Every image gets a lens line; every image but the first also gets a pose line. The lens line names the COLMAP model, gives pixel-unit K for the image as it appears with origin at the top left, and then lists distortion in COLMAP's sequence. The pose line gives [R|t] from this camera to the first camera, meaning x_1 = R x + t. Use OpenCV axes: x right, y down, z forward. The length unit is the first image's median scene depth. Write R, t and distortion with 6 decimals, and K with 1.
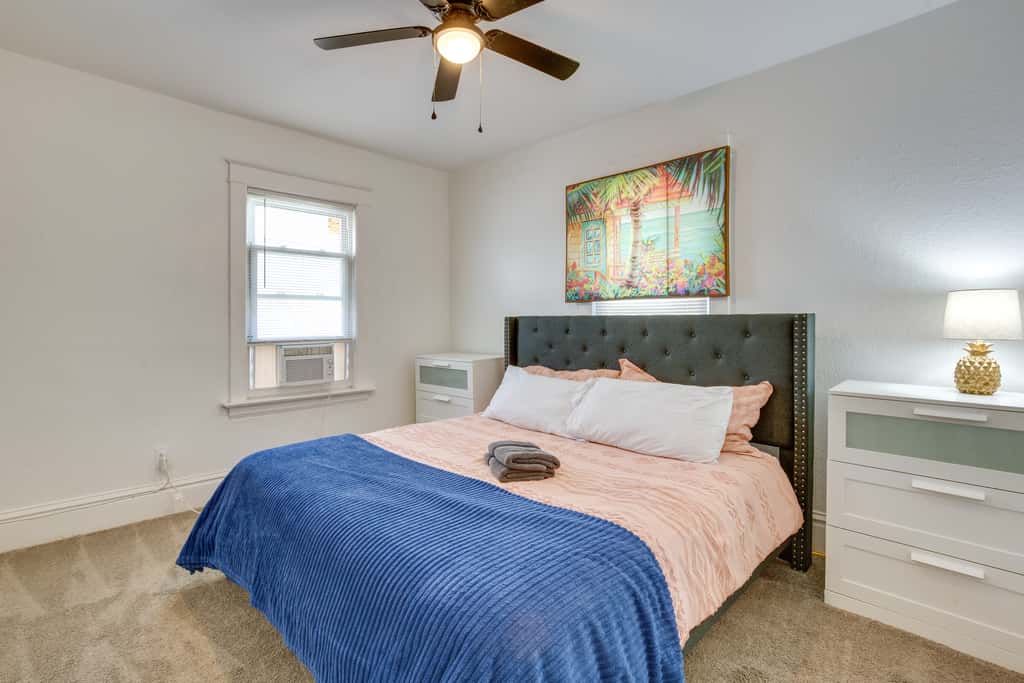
lens RADIAL K [[484.6, 0, 487.4], [0, 484.6, 323.4], [0, 0, 1]] dist [0.000592, 0.000091]
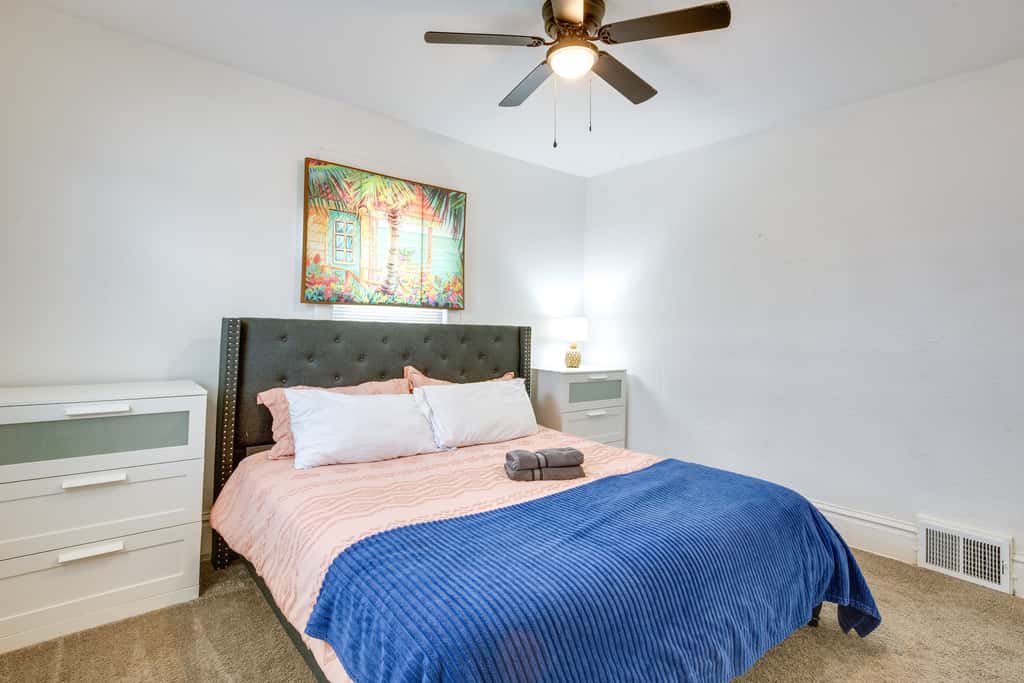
lens RADIAL K [[484.6, 0, 487.4], [0, 484.6, 323.4], [0, 0, 1]] dist [0.000592, 0.000091]
pose [[0.117248, 0.018127, 0.992937, -0.649286], [-0.016086, 0.999737, -0.016351, -0.001236], [-0.992972, -0.014055, 0.117509, 0.669872]]
